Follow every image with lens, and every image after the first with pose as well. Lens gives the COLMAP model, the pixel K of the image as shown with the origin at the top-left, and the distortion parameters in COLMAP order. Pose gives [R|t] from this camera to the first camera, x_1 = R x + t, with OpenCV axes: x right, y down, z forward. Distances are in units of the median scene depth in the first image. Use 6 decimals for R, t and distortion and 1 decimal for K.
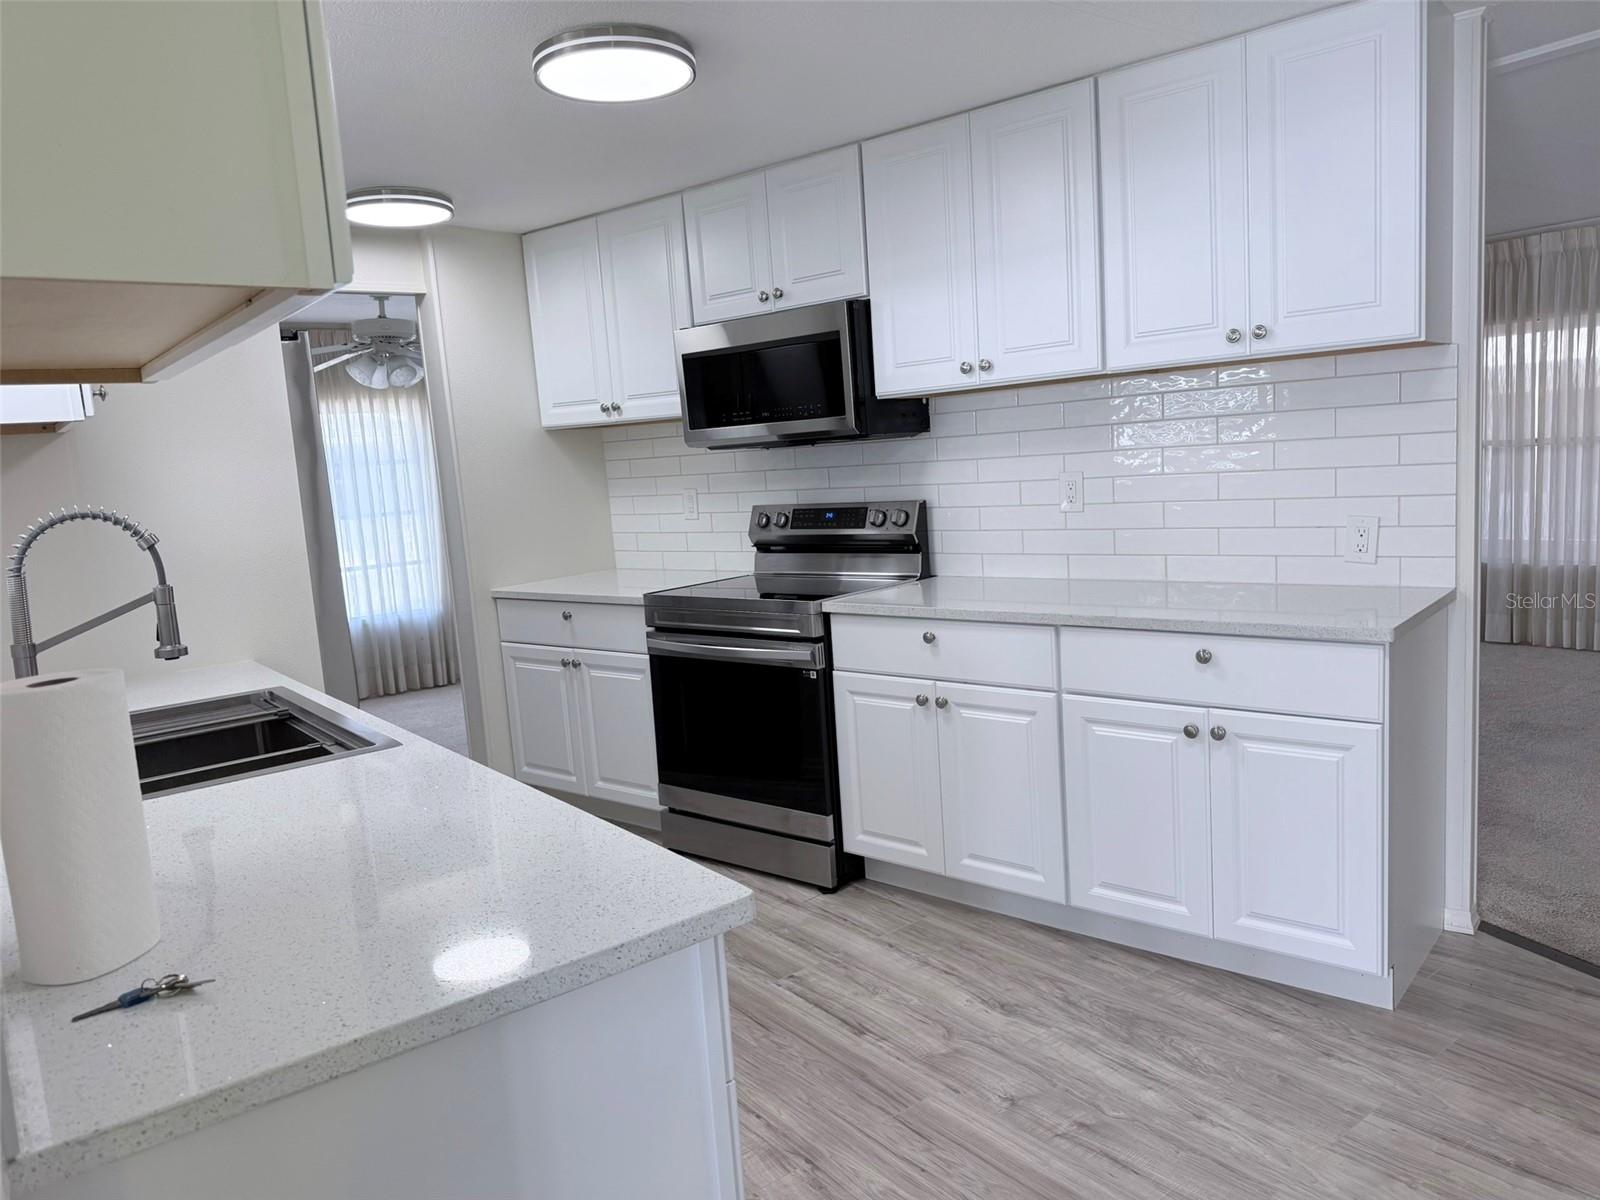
lens RADIAL K [[1113.9, 0, 804.6], [0, 1113.9, 607.0], [0, 0, 1]] dist [0.140498, -0.231687]
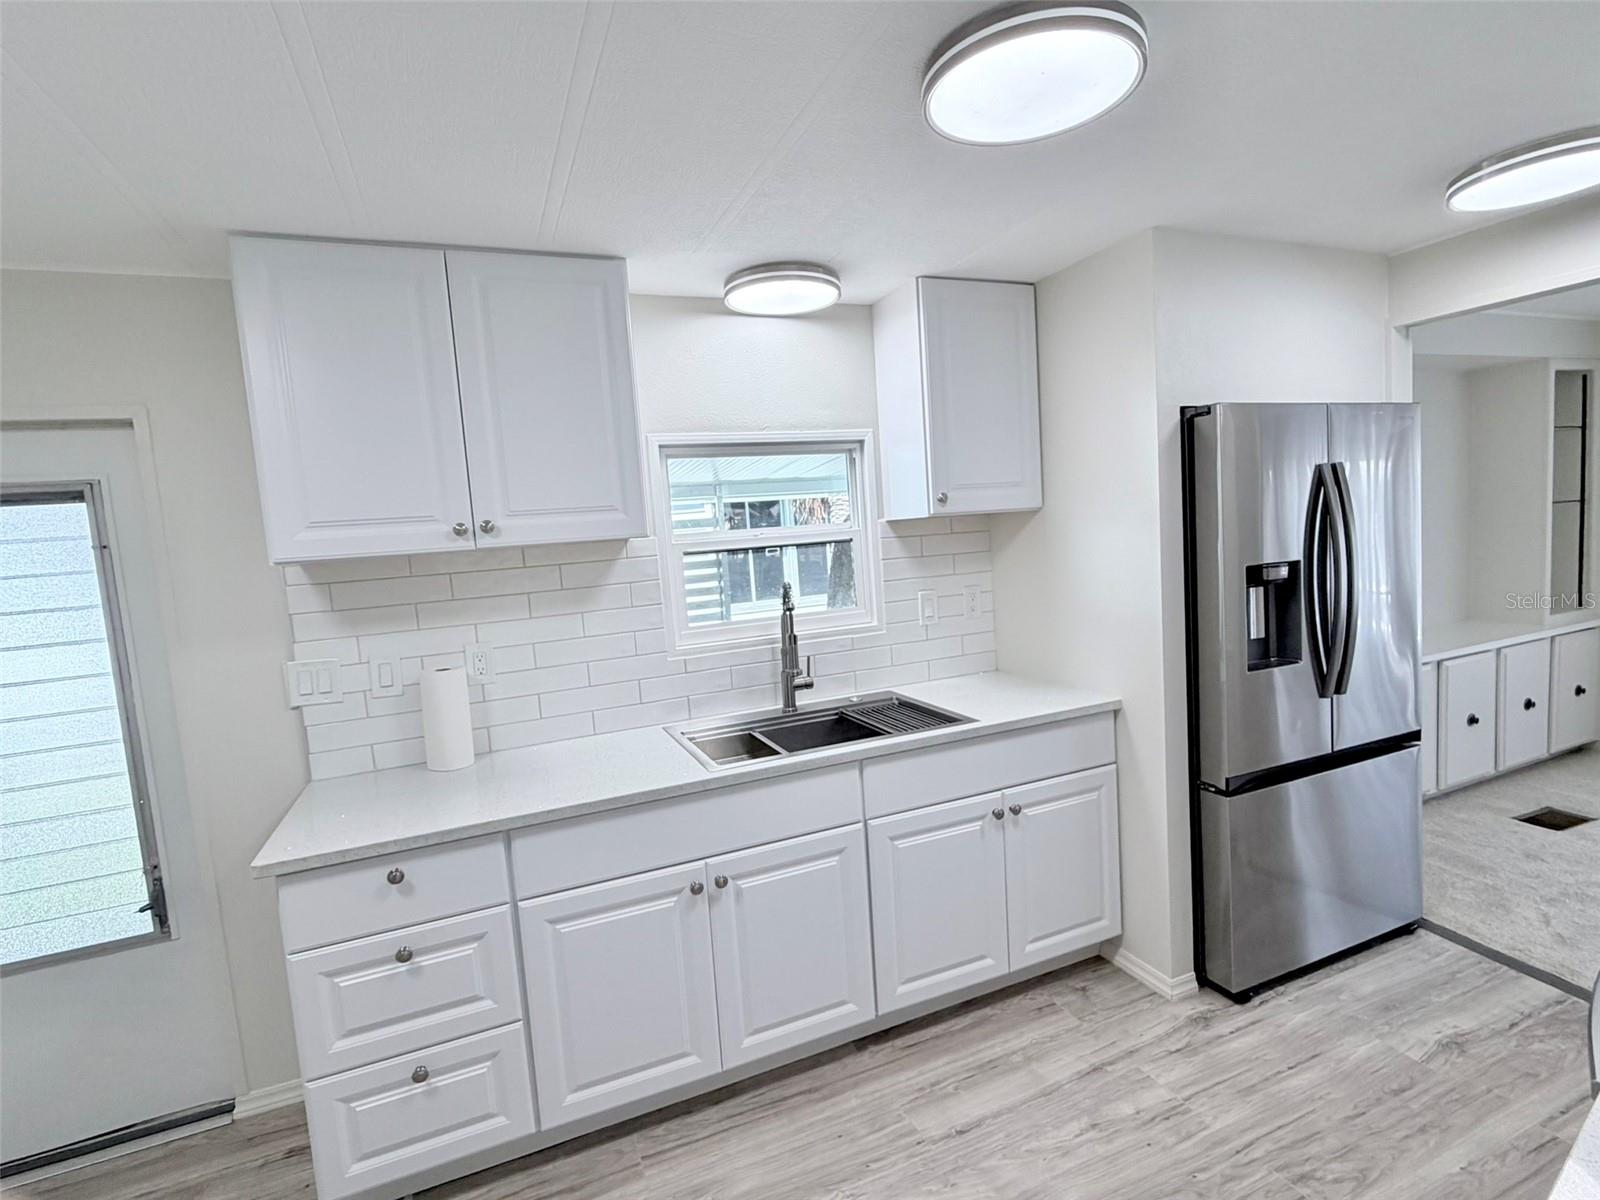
lens RADIAL K [[784.3, 0, 802.4], [0, 784.3, 603.2], [0, 0, 1]] dist [-0.001255, -0.001145]
pose [[-0.250525, 0.177339, -0.951729, 0.313055], [-0.047455, 0.979648, 0.195033, -0.169577], [0.966946, 0.094025, -0.237011, 0.743345]]
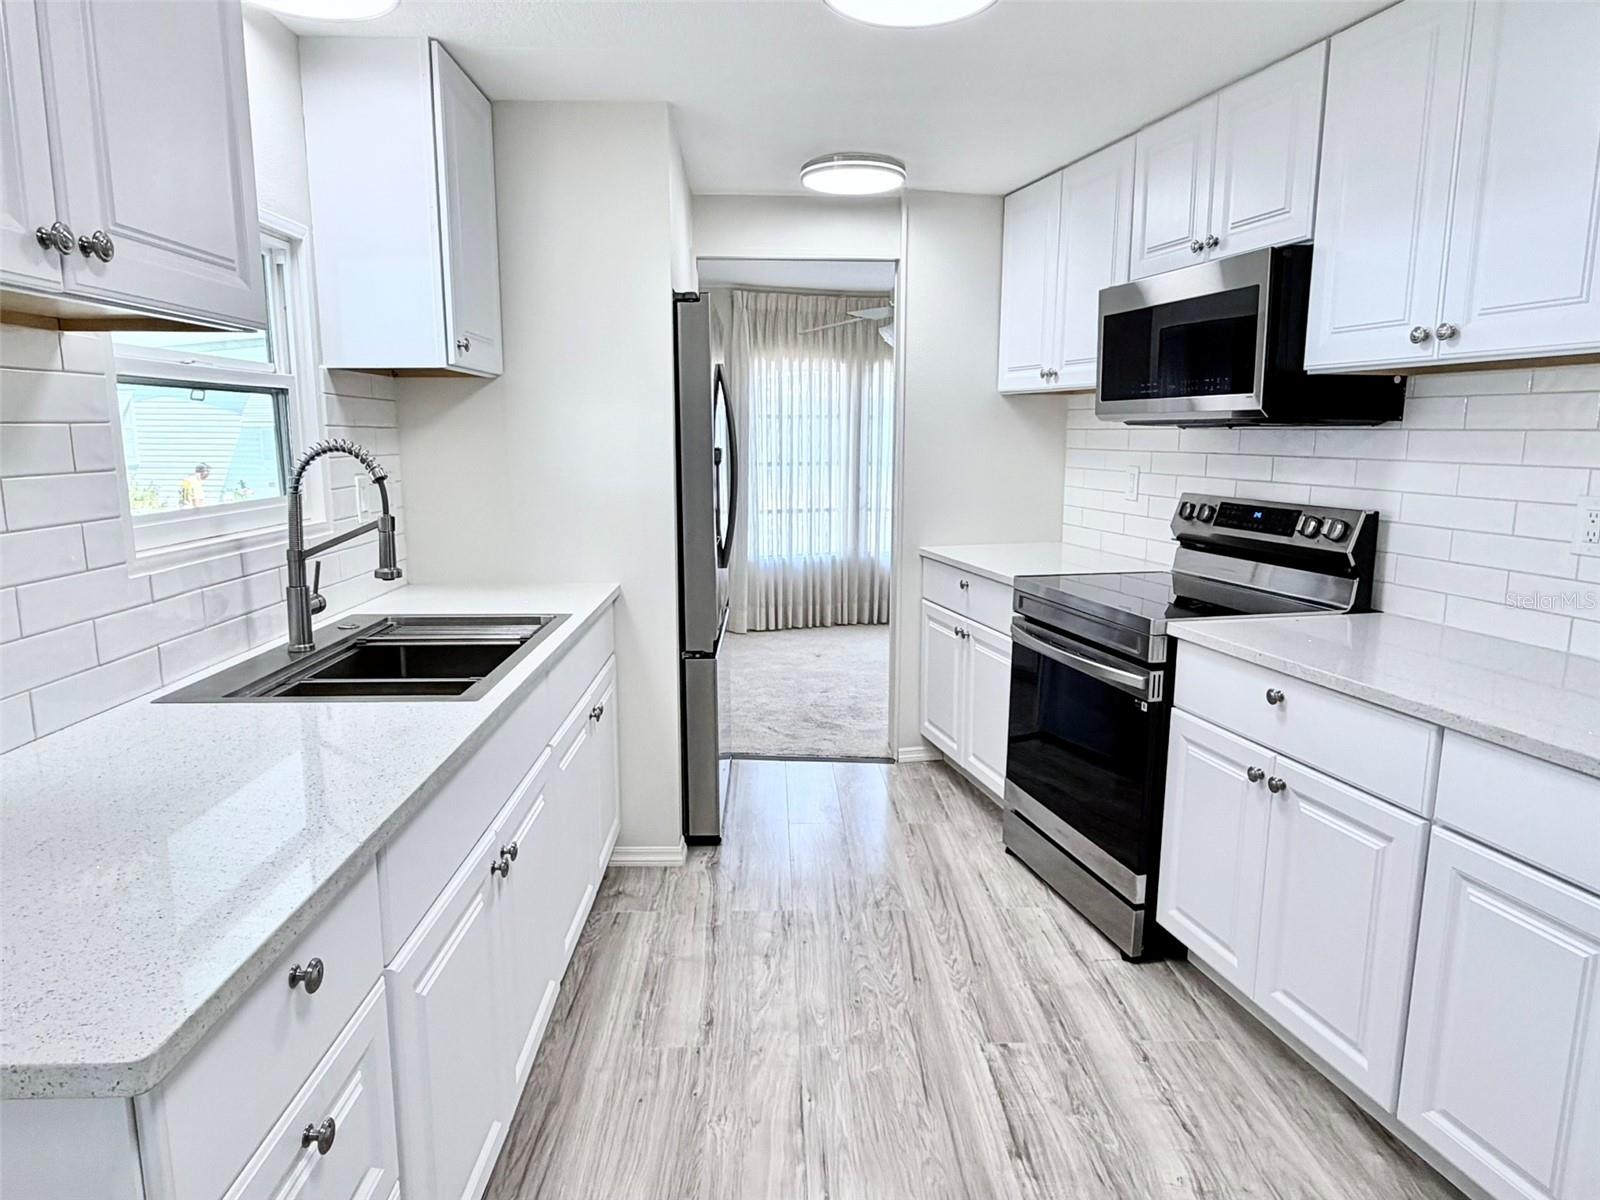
lens RADIAL K [[990.5, 0, 797.2], [0, 990.5, 602.0], [0, 0, 1]] dist [-0.001676, -0.001142]
pose [[0.803584, 0.169436, -0.570565, 0.200694], [-0.138213, 0.985541, 0.098008, -0.050507], [0.578921, 0.000102, 0.815383, 0.247273]]
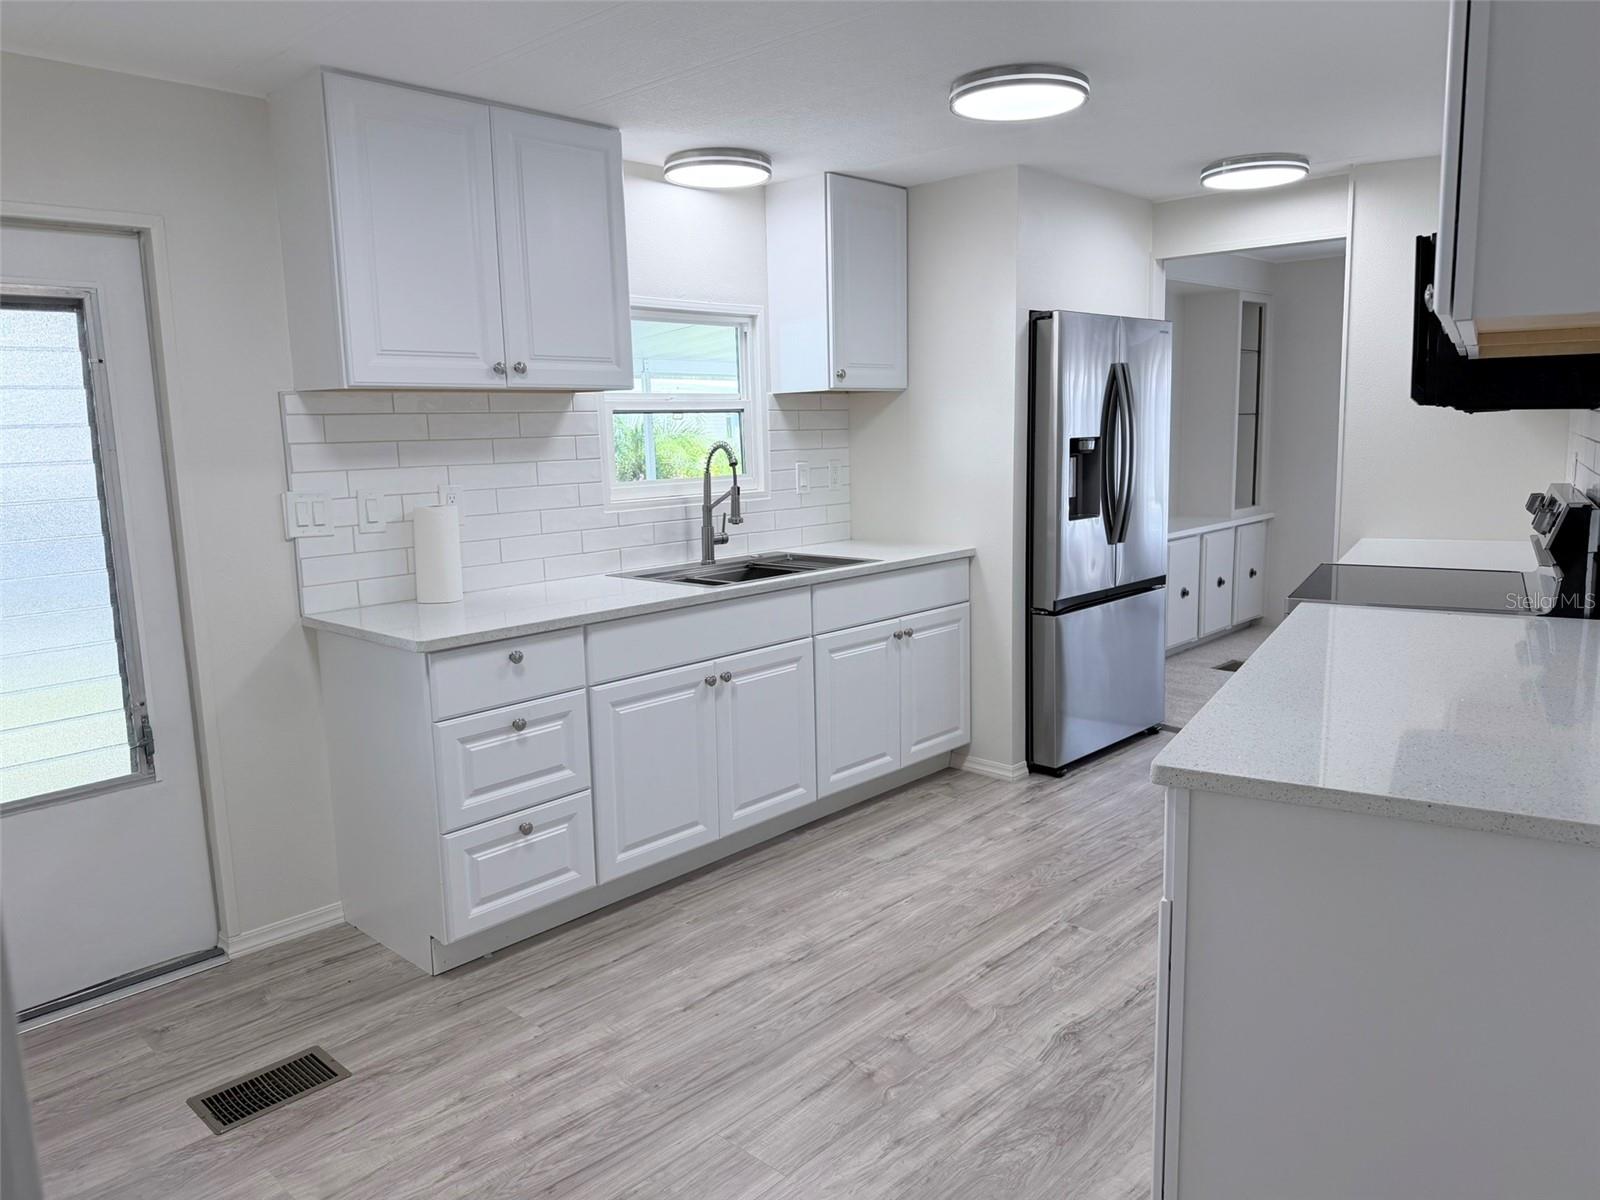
lens RADIAL K [[1113.9, 0, 804.6], [0, 1113.9, 607.0], [0, 0, 1]] dist [0.140498, -0.231687]
pose [[0.159101, 0.221802, -0.962024, 0.767154], [-0.121108, 0.971462, 0.203949, -0.127112], [0.979806, 0.084060, 0.181422, 0.454465]]
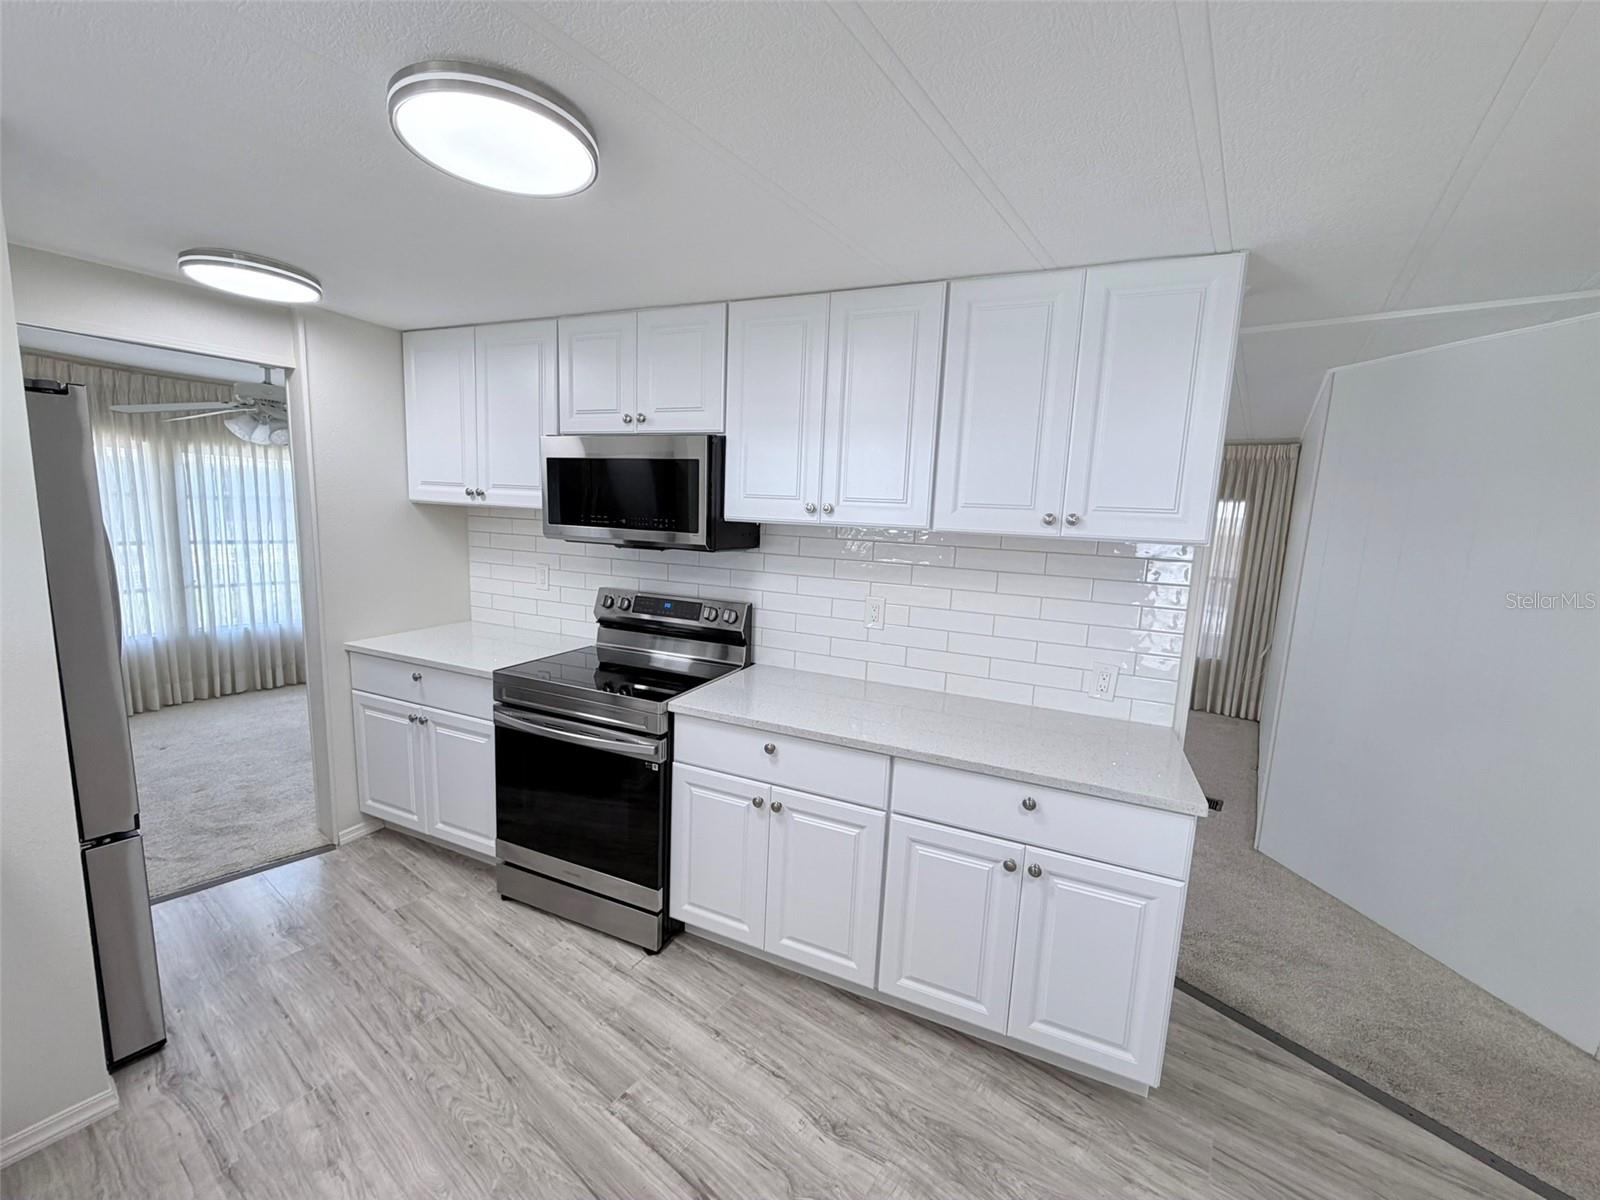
lens RADIAL K [[637.5, 0, 794.6], [0, 637.5, 600.2], [0, 0, 1]] dist [-0.001063, -0.000254]
pose [[0.954868, 0.067880, 0.289171, -0.052543], [-0.068430, 0.997622, -0.008220, -0.104949], [-0.289042, -0.011939, 0.957242, 0.350781]]
